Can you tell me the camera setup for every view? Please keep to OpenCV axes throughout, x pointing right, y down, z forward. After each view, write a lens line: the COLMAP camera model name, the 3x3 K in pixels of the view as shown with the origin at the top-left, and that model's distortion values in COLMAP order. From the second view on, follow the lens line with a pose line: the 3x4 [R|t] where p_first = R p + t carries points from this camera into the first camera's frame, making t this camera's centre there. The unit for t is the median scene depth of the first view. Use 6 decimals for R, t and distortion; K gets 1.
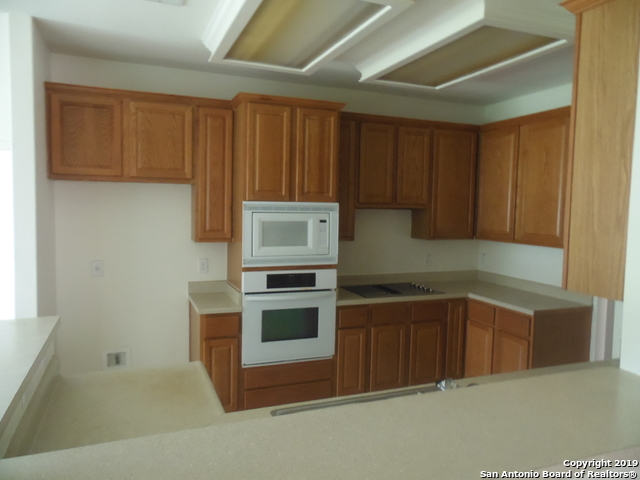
lens RADIAL K [[478.9, 0, 324.3], [0, 478.9, 237.6], [0, 0, 1]] dist [-0.024040, 0.041863]
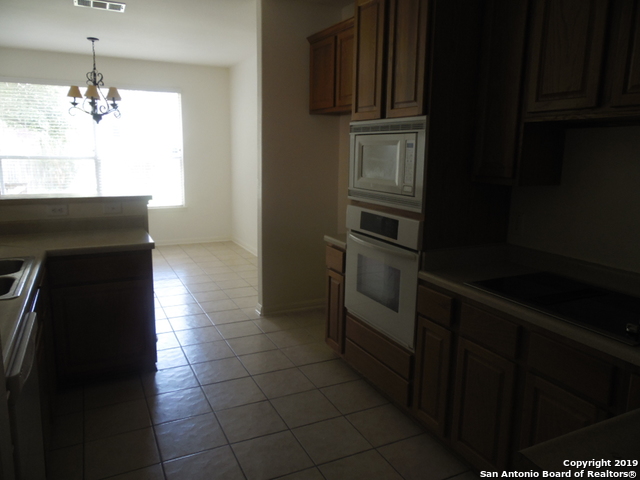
lens RADIAL K [[478.9, 0, 316.6], [0, 478.9, 236.2], [0, 0, 1]] dist [-0.024040, 0.041863]
pose [[0.068201, 0.161521, -0.984510, 0.661509], [-0.085471, 0.984126, 0.155537, -0.001956], [0.994004, 0.073540, 0.080924, 0.823286]]
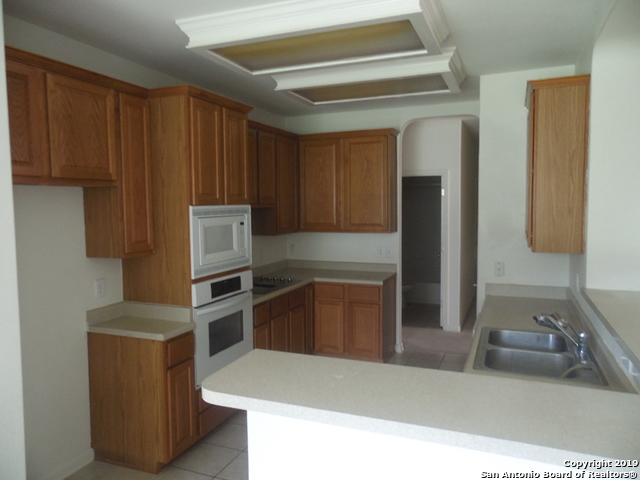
lens RADIAL K [[478.9, 0, 323.0], [0, 478.9, 241.6], [0, 0, 1]] dist [-0.024040, 0.041863]
pose [[0.688705, -0.085823, 0.719945, -0.606414], [0.073658, 0.996114, 0.048283, -0.032224], [-0.721291, 0.019777, 0.692350, 0.185148]]
